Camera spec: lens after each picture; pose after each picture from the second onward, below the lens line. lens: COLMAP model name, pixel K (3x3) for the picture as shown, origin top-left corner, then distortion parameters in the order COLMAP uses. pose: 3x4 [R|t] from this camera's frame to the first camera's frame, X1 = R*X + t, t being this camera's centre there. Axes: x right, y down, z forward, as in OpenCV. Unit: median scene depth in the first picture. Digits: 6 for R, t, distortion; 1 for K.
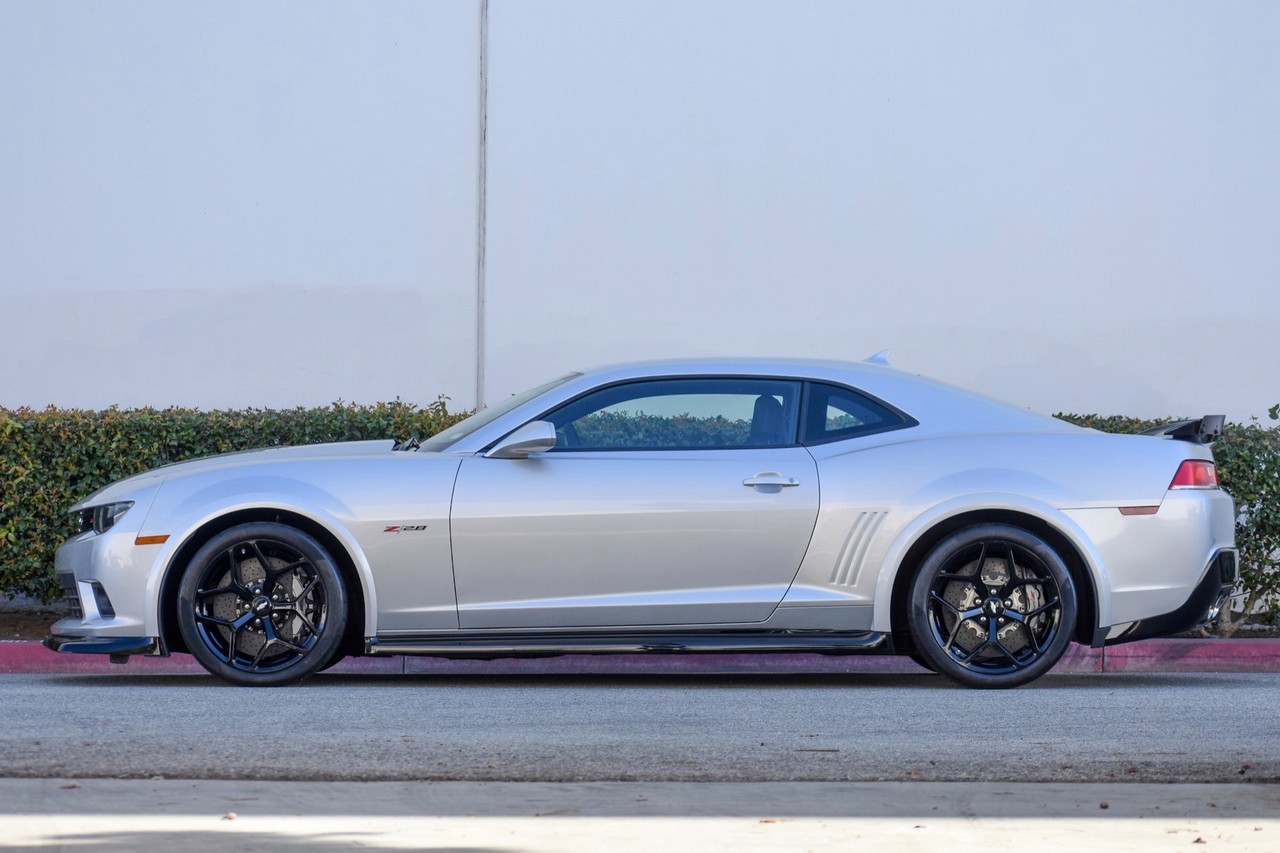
lens RADIAL K [[4359.8, 0, 641.7], [0, 4359.8, 426.0], [0, 0, 1]] dist [-0.005275, -4.289551]
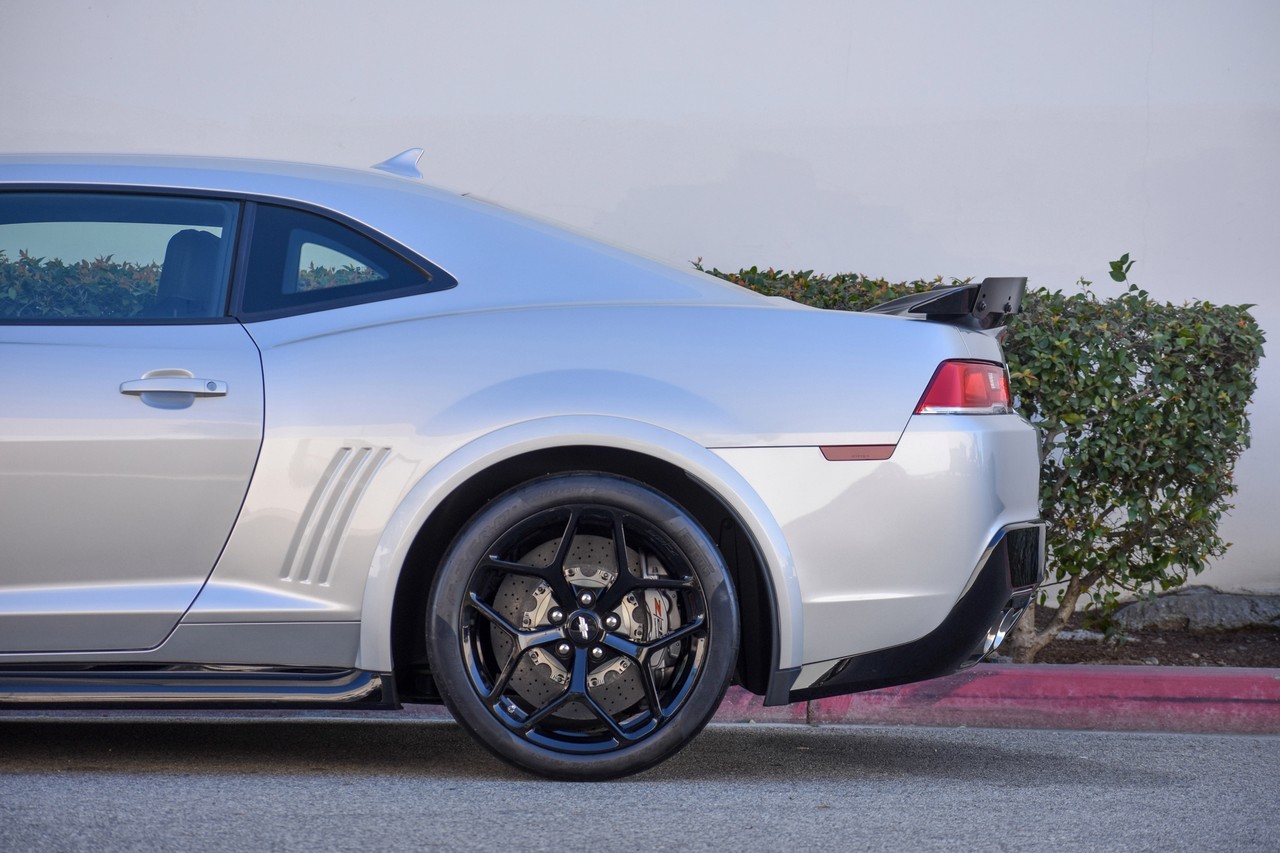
lens RADIAL K [[5040.4, 0, 639.0], [0, 5040.4, 426.8], [0, 0, 1]] dist [0.296498, -0.751748]
pose [[0.998700, 0.016942, 0.048082, 0.054307], [-0.018425, 0.999363, 0.030564, -0.002258], [-0.047534, -0.031410, 0.998376, 0.360154]]
